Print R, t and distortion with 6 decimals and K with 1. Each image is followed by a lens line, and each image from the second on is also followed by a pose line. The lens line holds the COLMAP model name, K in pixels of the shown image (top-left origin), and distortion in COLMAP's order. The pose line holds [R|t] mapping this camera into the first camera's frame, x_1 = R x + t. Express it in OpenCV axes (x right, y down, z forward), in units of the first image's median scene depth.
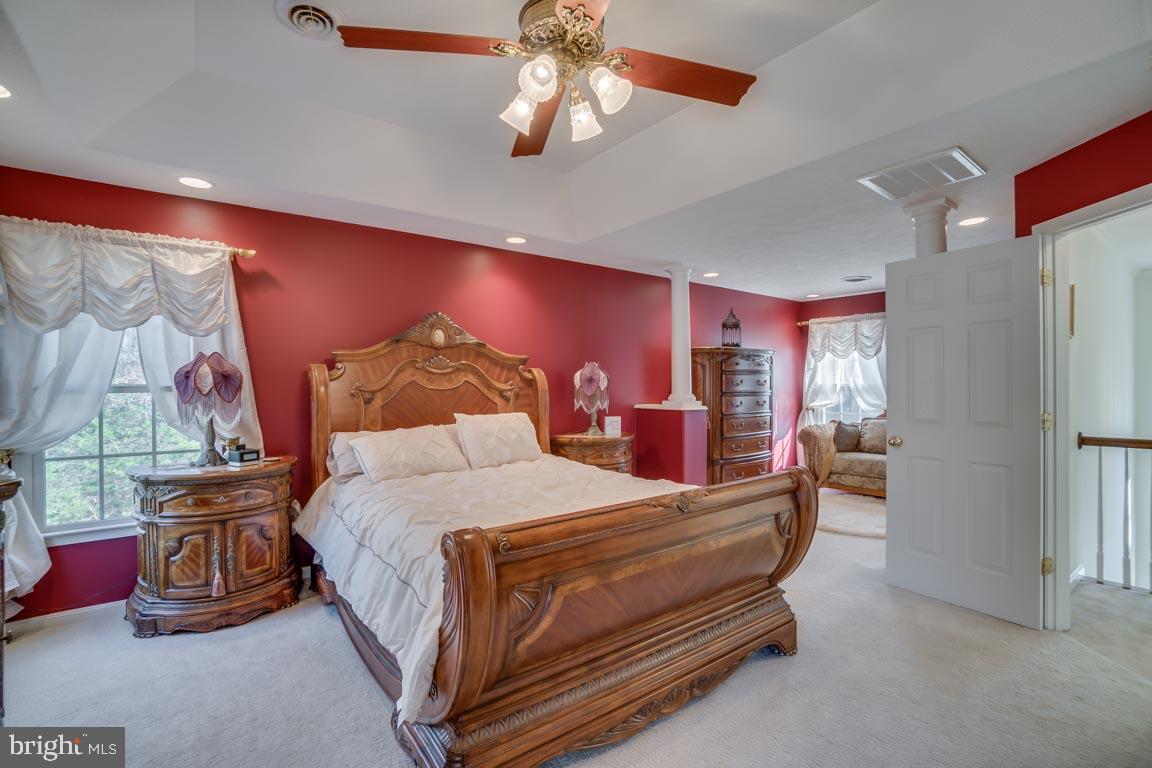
lens RADIAL K [[511.3, 0, 576.0], [0, 511.3, 384.0], [0, 0, 1]] dist [-0.061144, 0.021480]
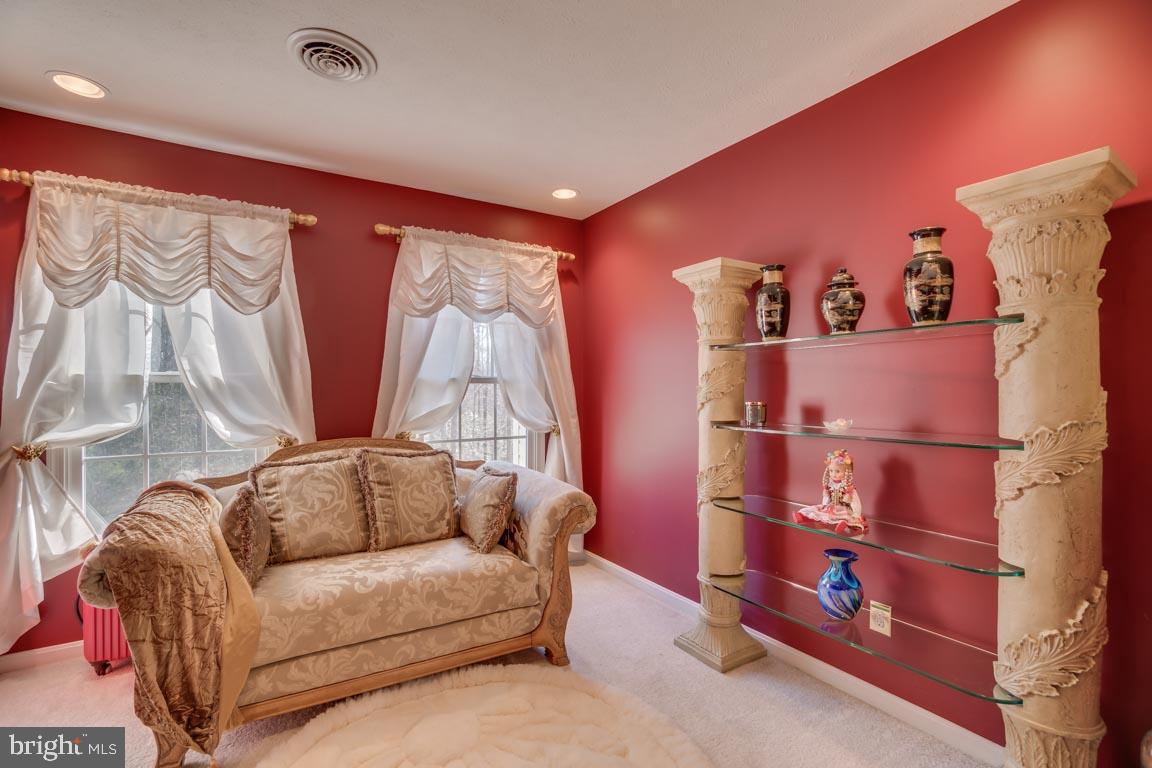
lens RADIAL K [[511.3, 0, 576.0], [0, 511.3, 384.0], [0, 0, 1]] dist [-0.061144, 0.021480]
pose [[0.098742, 0.012285, 0.995037, 0.201370], [-0.000908, 0.999924, -0.012255, 0.010191], [-0.995113, 0.000306, 0.098746, 0.657446]]
